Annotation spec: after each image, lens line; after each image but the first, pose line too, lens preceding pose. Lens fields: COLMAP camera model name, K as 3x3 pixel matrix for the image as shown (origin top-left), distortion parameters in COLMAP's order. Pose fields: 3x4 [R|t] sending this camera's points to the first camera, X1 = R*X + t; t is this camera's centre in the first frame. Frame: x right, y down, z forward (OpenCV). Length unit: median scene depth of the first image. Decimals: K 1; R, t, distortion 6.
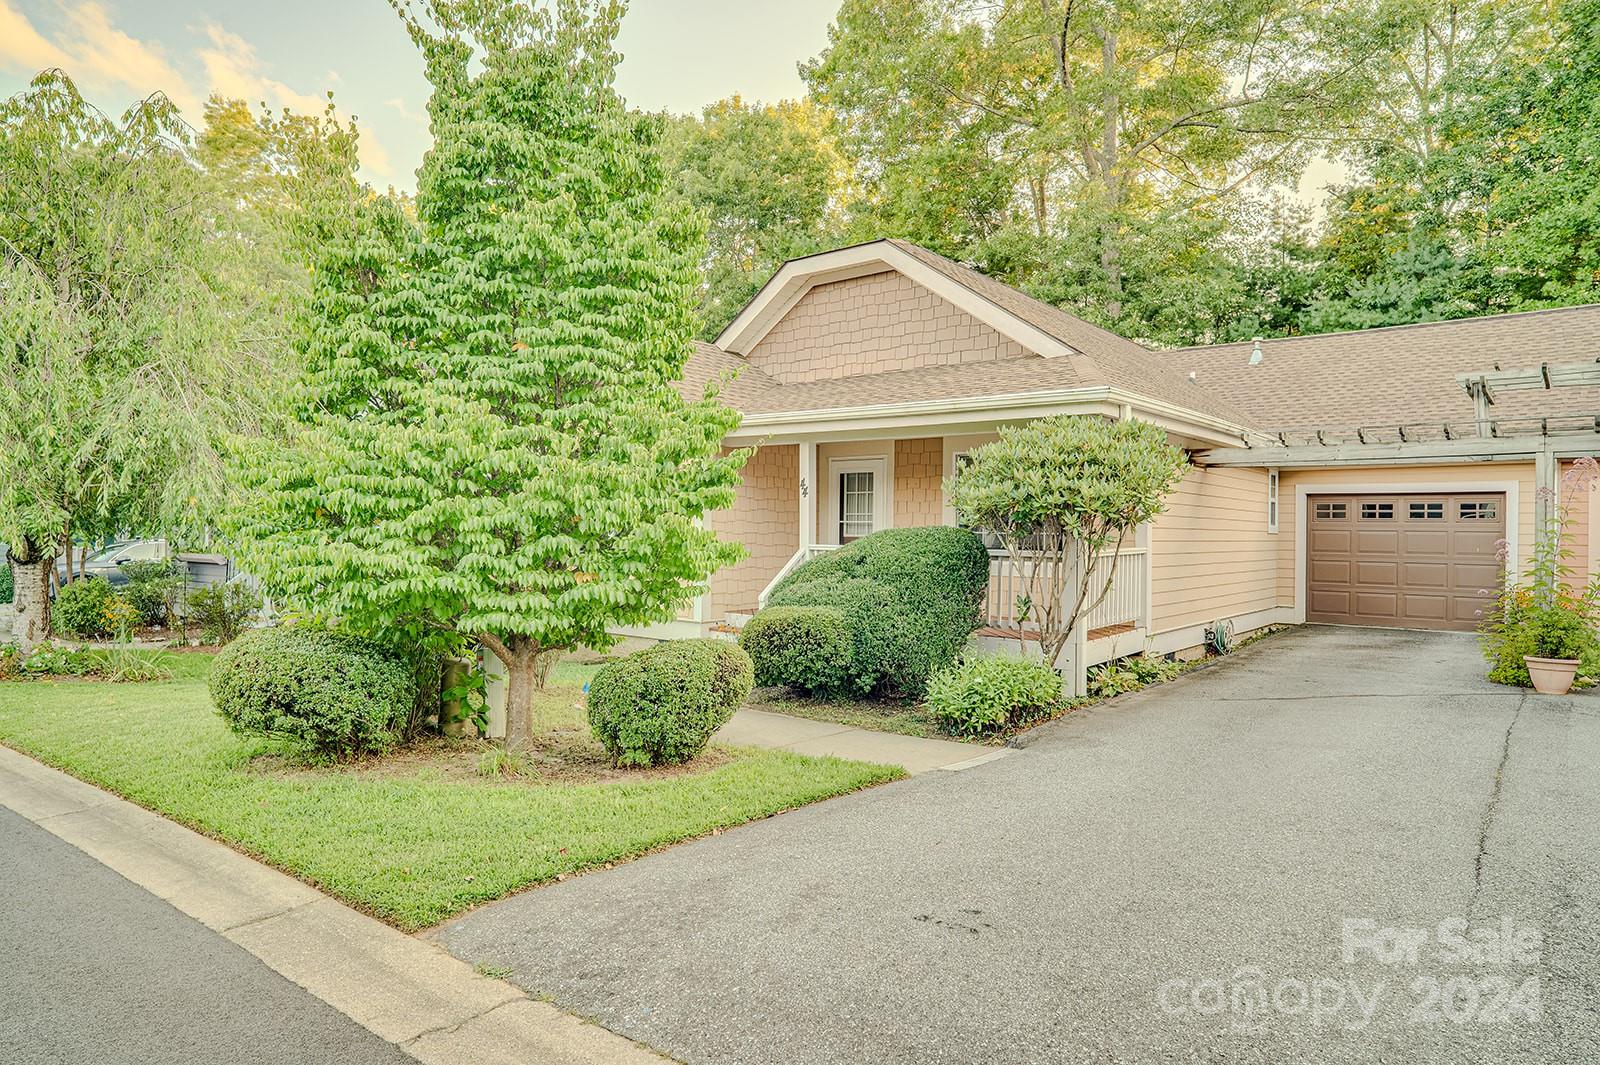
lens RADIAL K [[954.6, 0, 800.0], [0, 954.6, 532.5], [0, 0, 1]] dist [-0.073496, 0.056308]
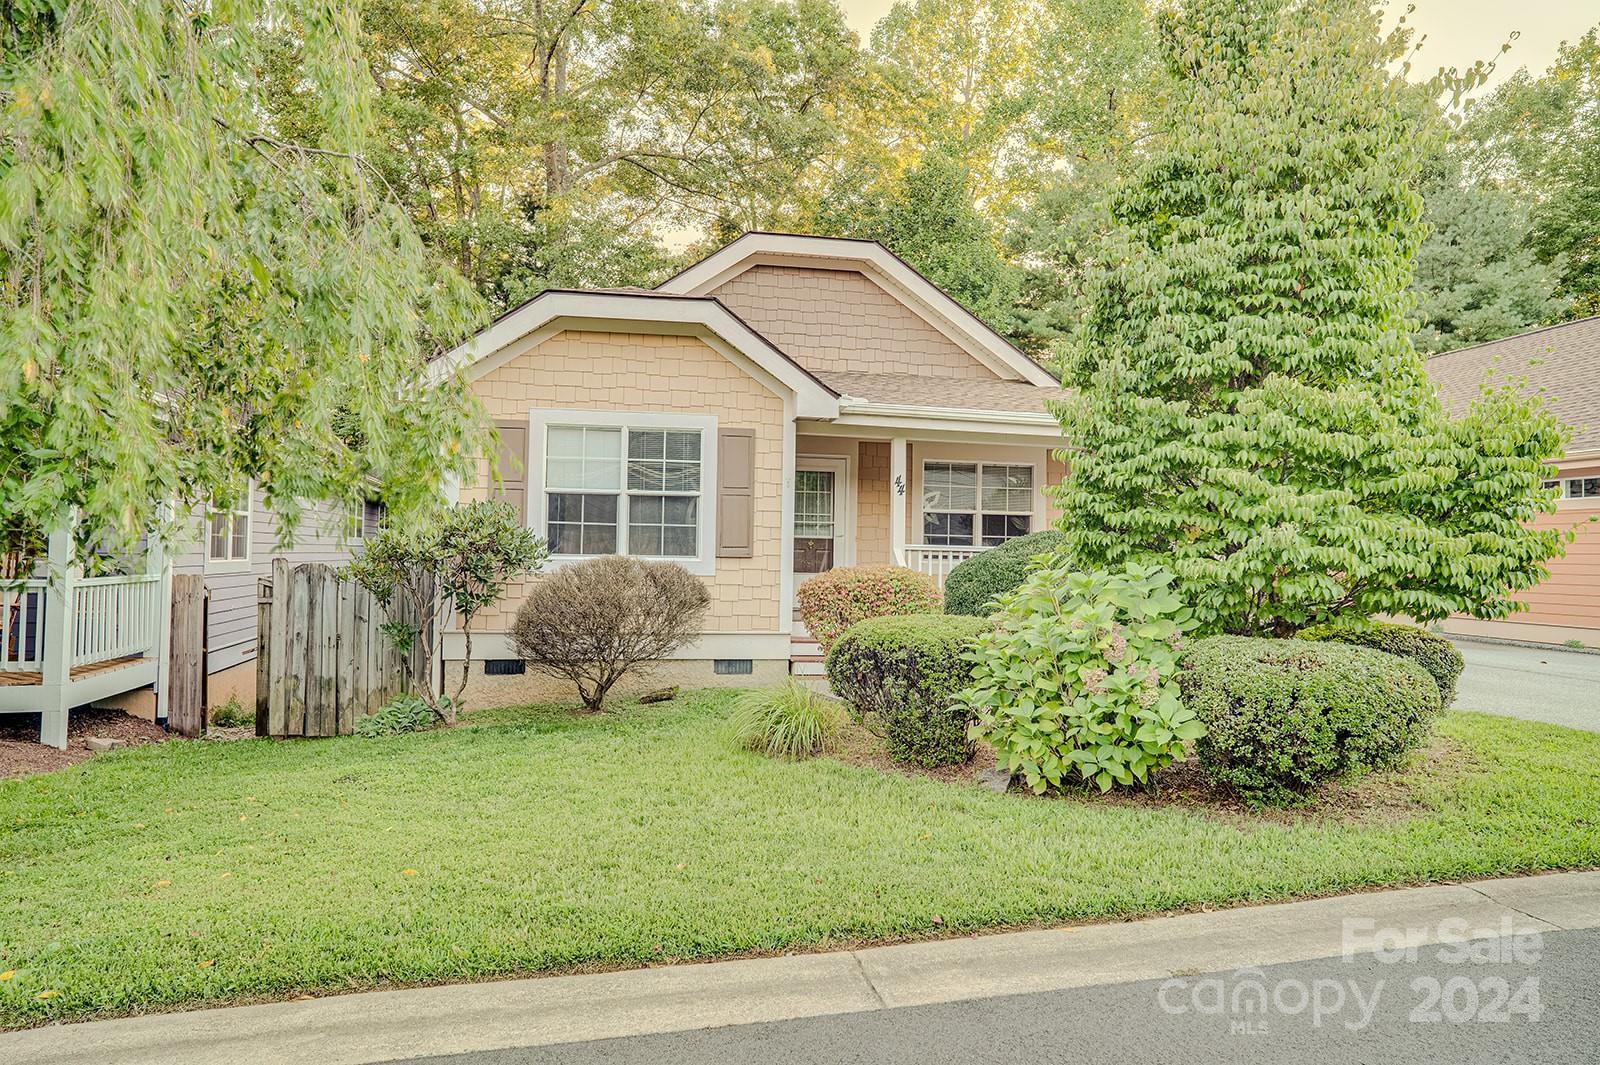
lens RADIAL K [[954.6, 0, 800.0], [0, 954.6, 532.5], [0, 0, 1]] dist [-0.073496, 0.056308]
pose [[0.640209, 0.017133, 0.768010, -0.756591], [-0.010802, 0.999853, -0.013300, 0.013755], [-0.768125, 0.000219, 0.640300, 0.434937]]
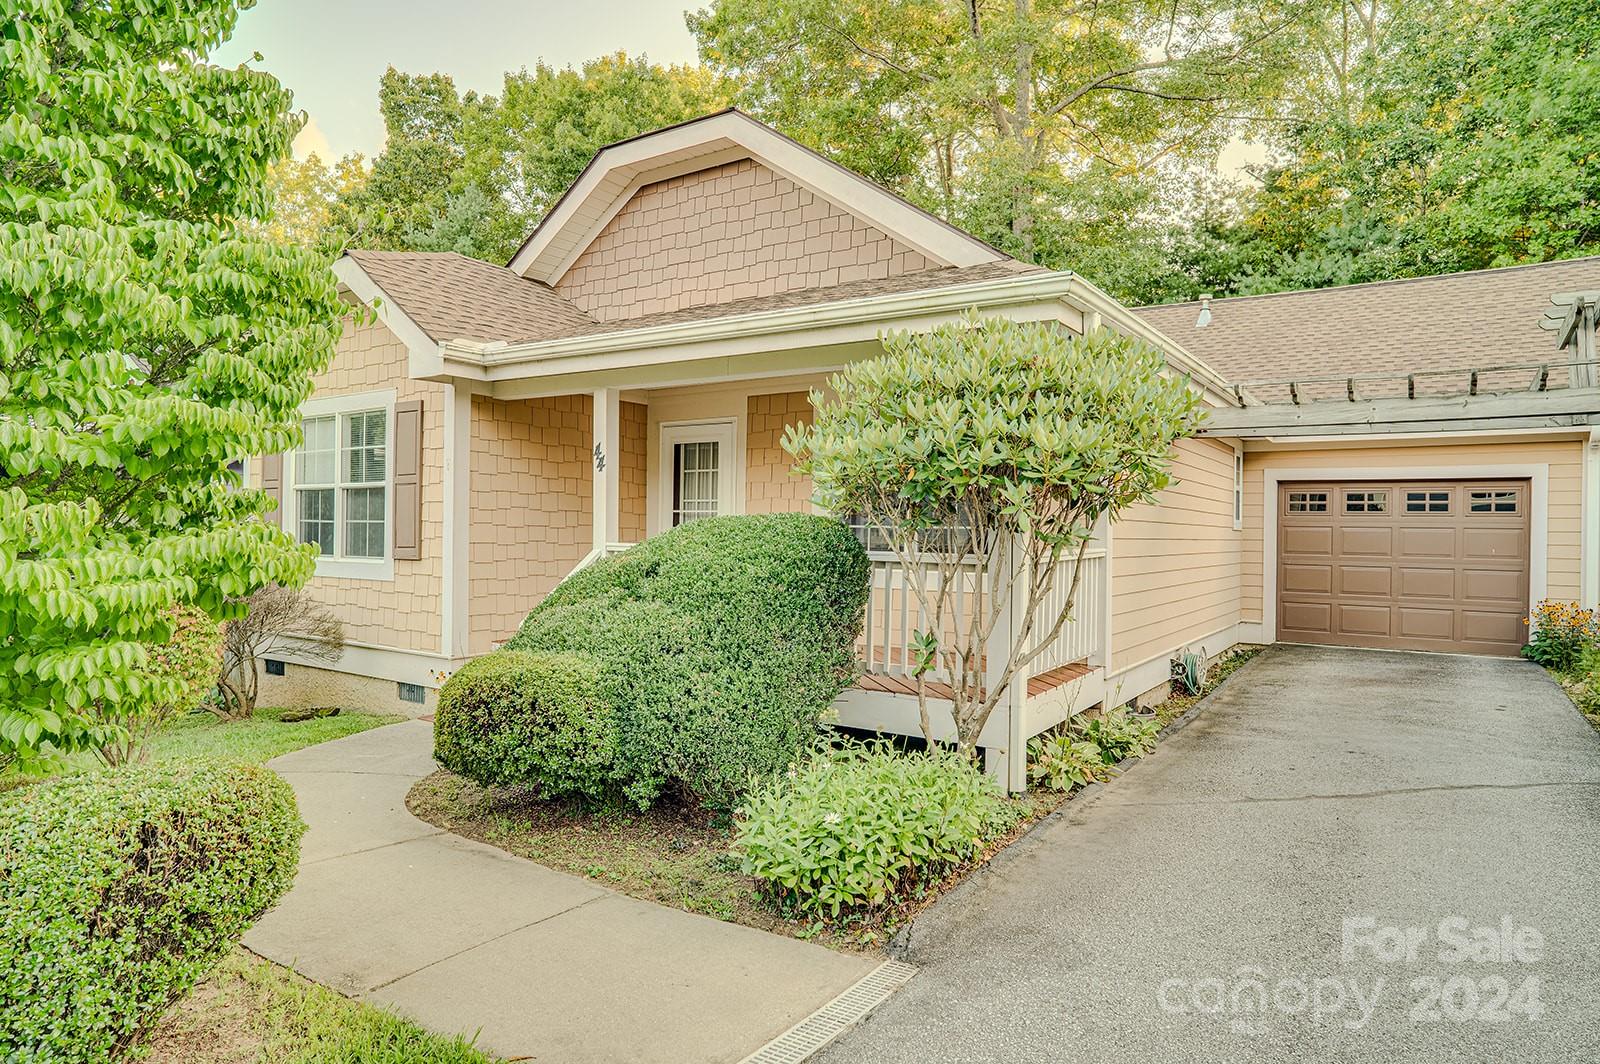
lens RADIAL K [[954.6, 0, 800.0], [0, 954.6, 532.0], [0, 0, 1]] dist [-0.073496, 0.056308]
pose [[0.995265, 0.002871, 0.097156, 0.074466], [-0.002890, 0.999996, 0.000060, 0.004354], [-0.097156, -0.000341, 0.995269, 0.311145]]
